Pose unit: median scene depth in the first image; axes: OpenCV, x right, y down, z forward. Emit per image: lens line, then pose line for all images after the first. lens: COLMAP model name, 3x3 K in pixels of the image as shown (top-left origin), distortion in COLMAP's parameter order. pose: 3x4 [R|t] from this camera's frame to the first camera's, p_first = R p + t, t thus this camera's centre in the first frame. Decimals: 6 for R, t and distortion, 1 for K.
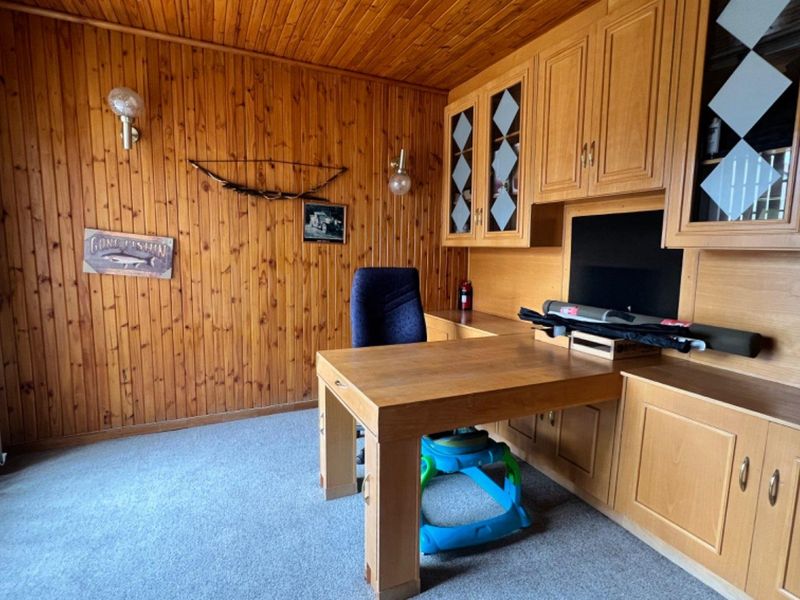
lens RADIAL K [[428.2, 0, 399.7], [0, 428.2, 299.0], [0, 0, 1]] dist [-0.002208, 0.001185]
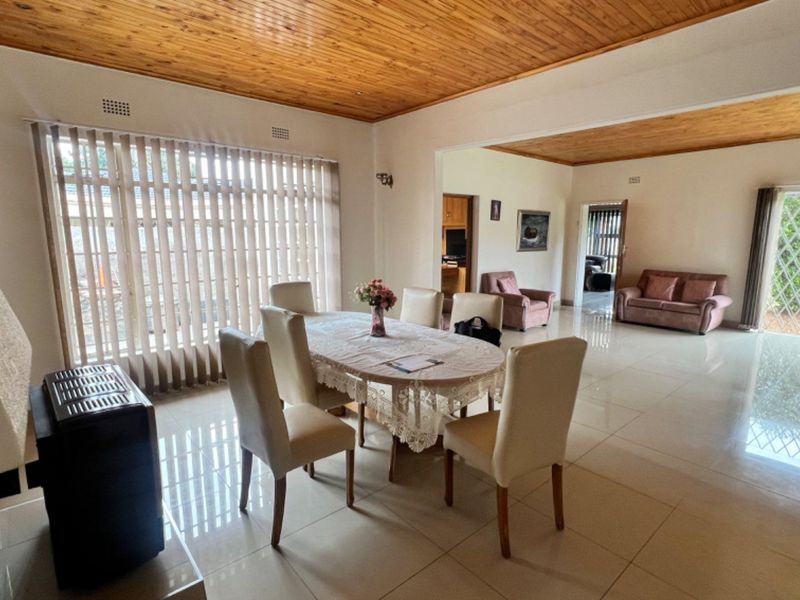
lens RADIAL K [[428.2, 0, 403.9], [0, 428.2, 302.3], [0, 0, 1]] dist [-0.002208, 0.001185]
pose [[0.961912, -0.060467, 0.266586, -0.686121], [0.049070, 0.997582, 0.049214, 0.161662], [-0.268917, -0.034258, 0.962554, -1.758698]]
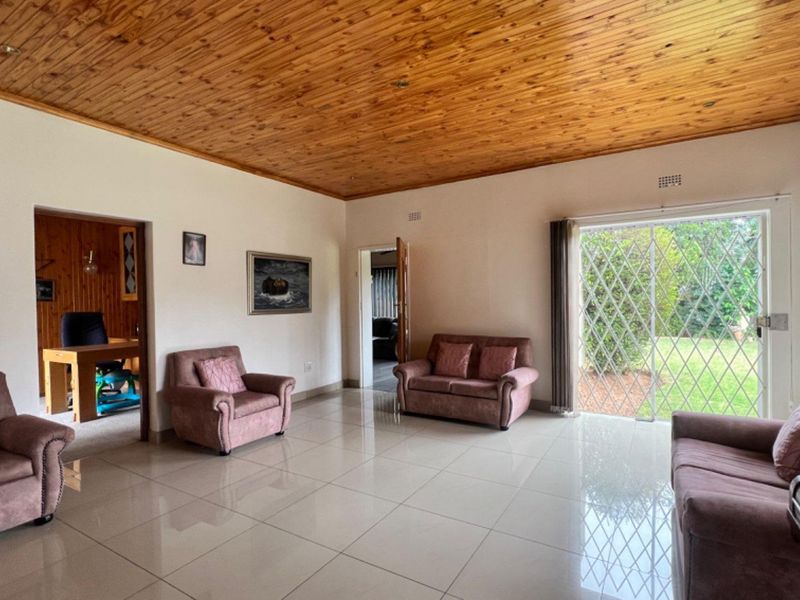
lens RADIAL K [[428.2, 0, 399.5], [0, 428.2, 302.7], [0, 0, 1]] dist [-0.002208, 0.001185]
pose [[0.834313, -0.037403, 0.550021, 0.092005], [0.098748, 0.991699, -0.082351, 0.164709], [-0.542375, 0.123020, 0.831081, -1.255669]]
